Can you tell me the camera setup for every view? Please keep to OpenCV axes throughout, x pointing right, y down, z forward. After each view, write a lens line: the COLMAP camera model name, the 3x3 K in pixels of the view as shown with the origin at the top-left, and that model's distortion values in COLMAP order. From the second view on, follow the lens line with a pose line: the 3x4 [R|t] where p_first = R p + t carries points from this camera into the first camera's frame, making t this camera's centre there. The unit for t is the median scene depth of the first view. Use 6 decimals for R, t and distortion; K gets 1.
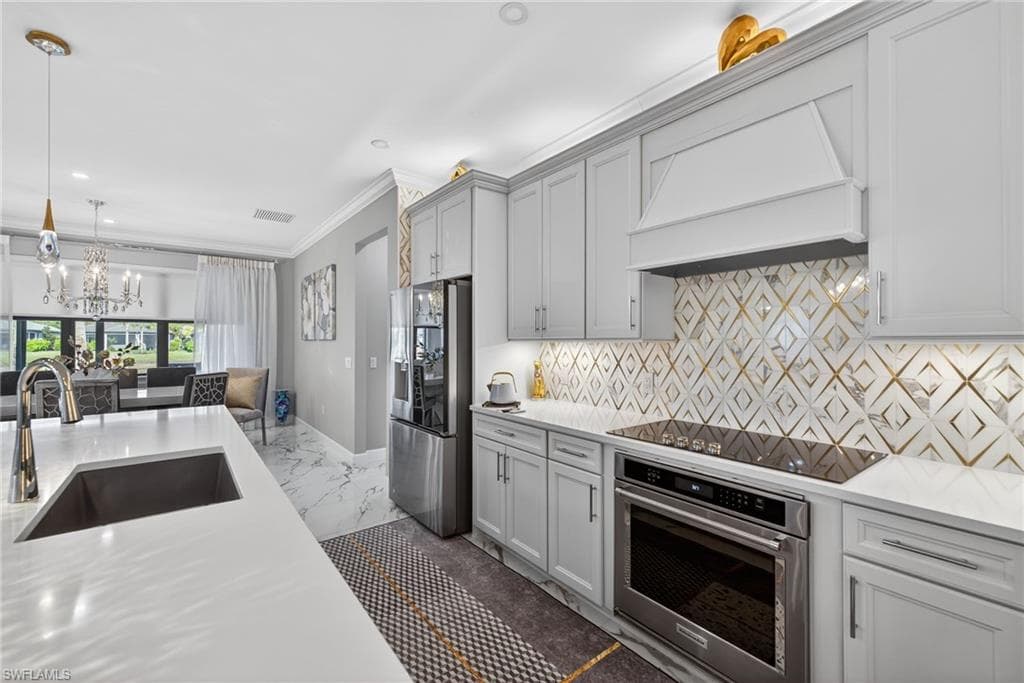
lens RADIAL K [[424.8, 0, 504.8], [0, 424.8, 337.4], [0, 0, 1]] dist [0.004350, -0.000097]
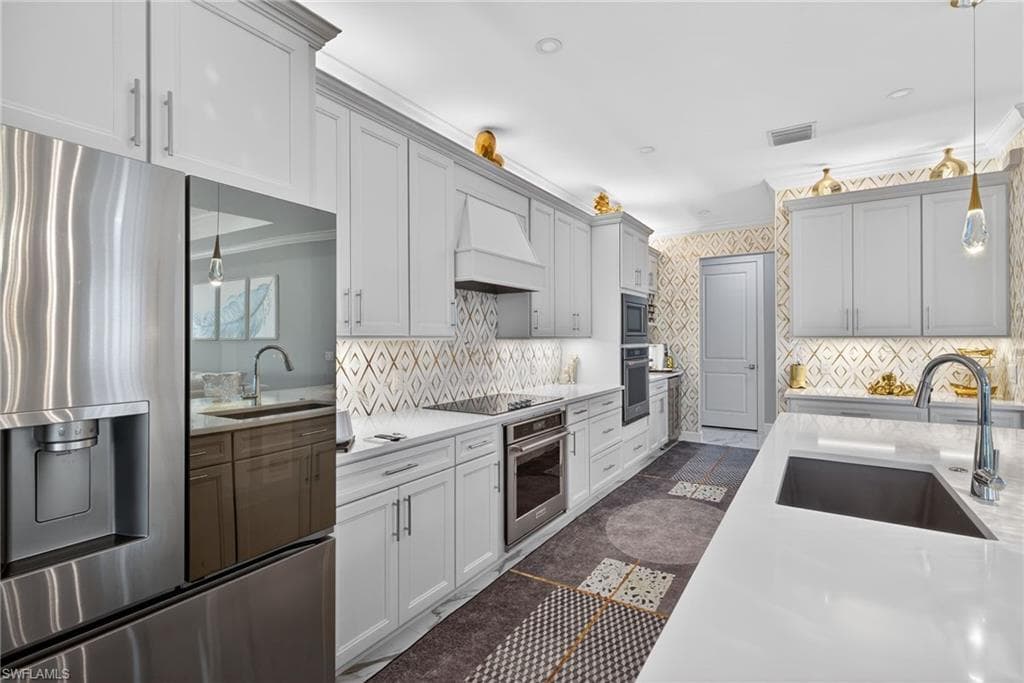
lens RADIAL K [[468.2, 0, 517.7], [0, 468.2, 339.0], [0, 0, 1]] dist [0.003249, -0.001721]
pose [[-0.343189, -0.000282, 0.939266, -0.864687], [-0.004528, 0.999989, -0.001354, 0.009412], [-0.939256, -0.004718, -0.343186, 1.171768]]
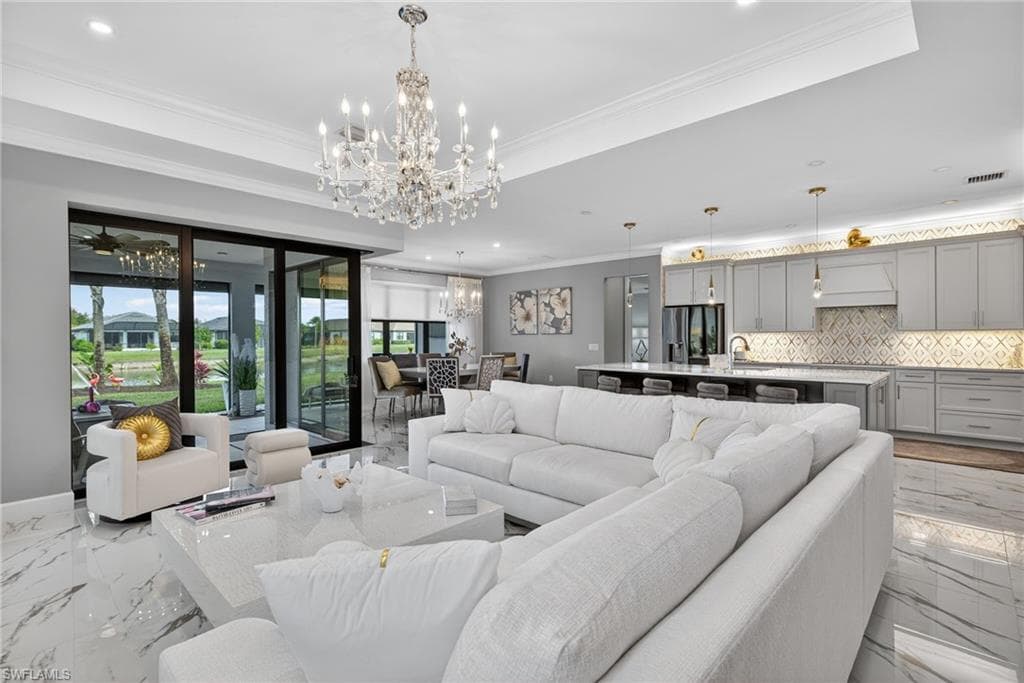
lens RADIAL K [[468.2, 0, 508.3], [0, 468.2, 340.7], [0, 0, 1]] dist [0.003249, -0.001721]
pose [[0.989492, -0.008691, 0.144324, -1.946274], [0.006118, 0.999814, 0.018264, -0.002507], [-0.144456, -0.017190, 0.989362, -1.610381]]
